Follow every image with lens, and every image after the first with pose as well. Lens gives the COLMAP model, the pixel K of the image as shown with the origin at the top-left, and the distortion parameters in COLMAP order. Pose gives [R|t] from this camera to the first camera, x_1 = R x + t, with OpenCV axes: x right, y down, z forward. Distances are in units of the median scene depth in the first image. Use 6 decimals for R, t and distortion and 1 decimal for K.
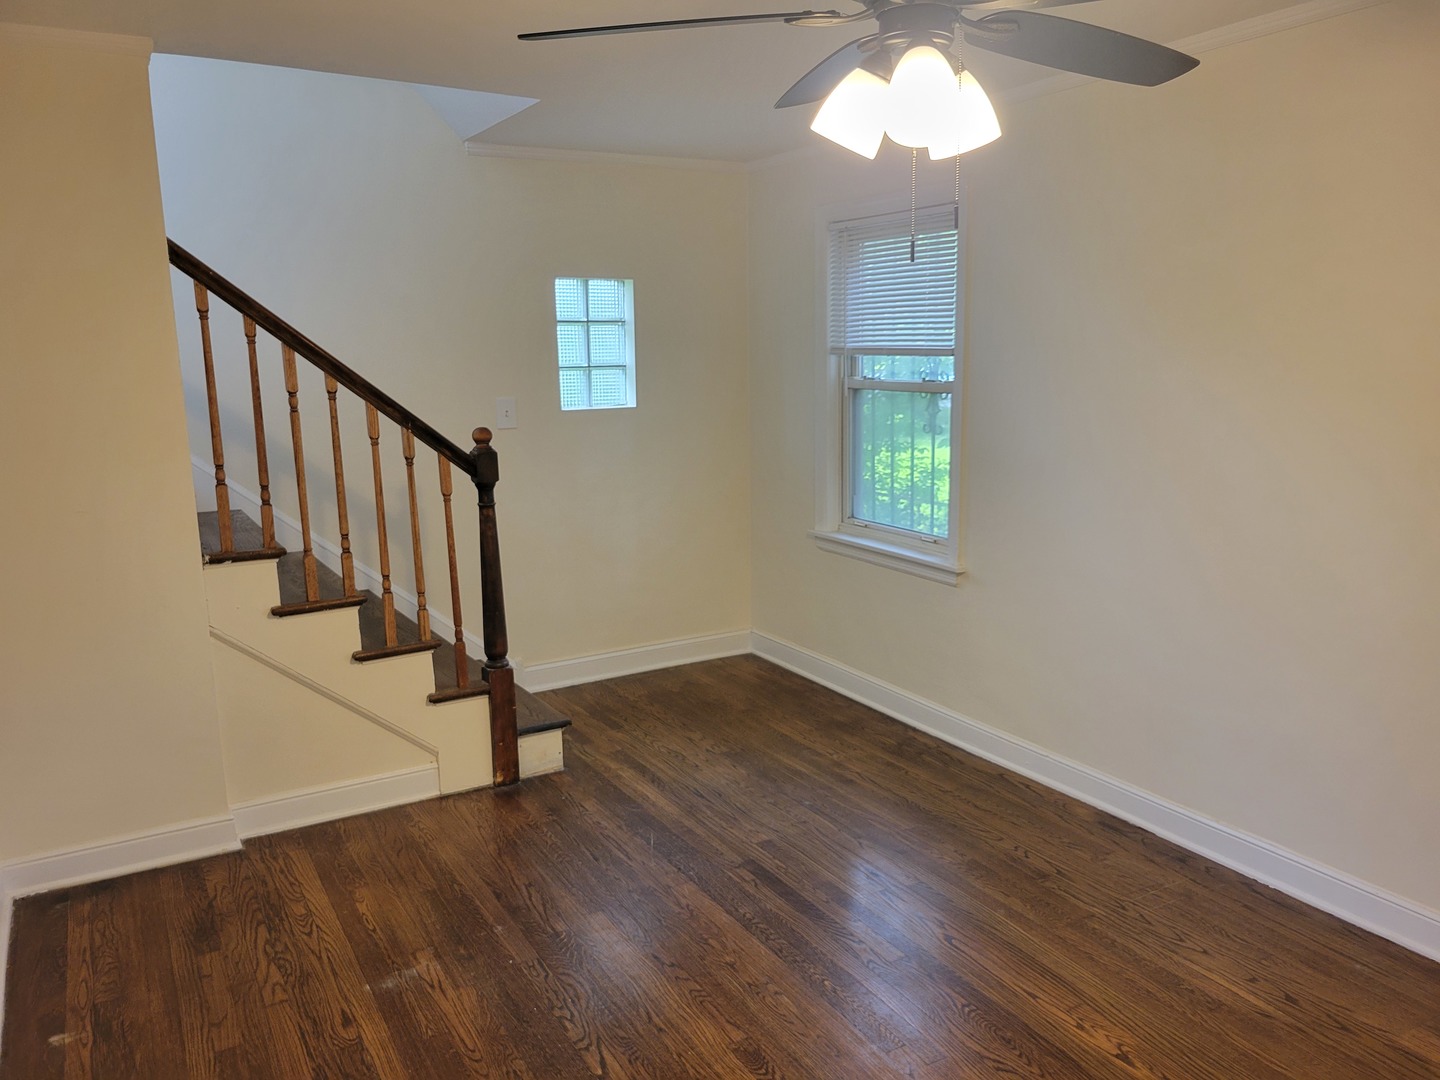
lens RADIAL K [[1083.0, 0, 729.3], [0, 1083.0, 545.2], [0, 0, 1]] dist [0.057342, -0.057132]
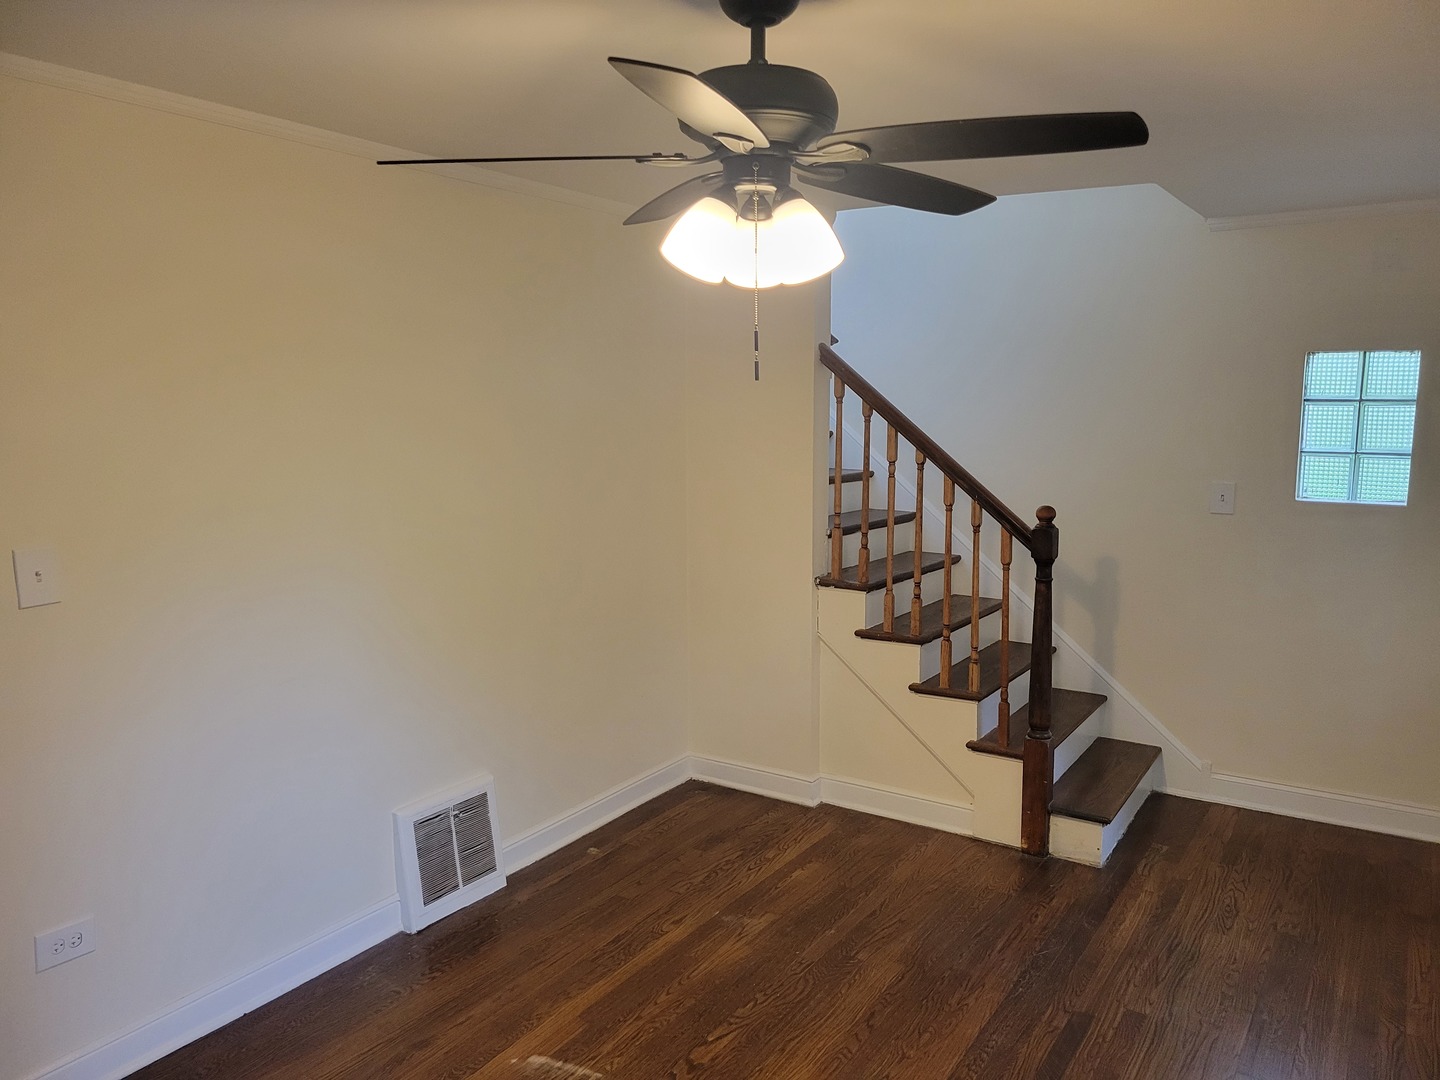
lens RADIAL K [[1083.0, 0, 729.3], [0, 1083.0, 545.2], [0, 0, 1]] dist [0.057342, -0.057132]
pose [[0.459907, 0.132634, -0.878006, 0.559273], [-0.175409, 0.982868, 0.056594, -0.077778], [0.870469, 0.127982, 0.475293, 0.245302]]
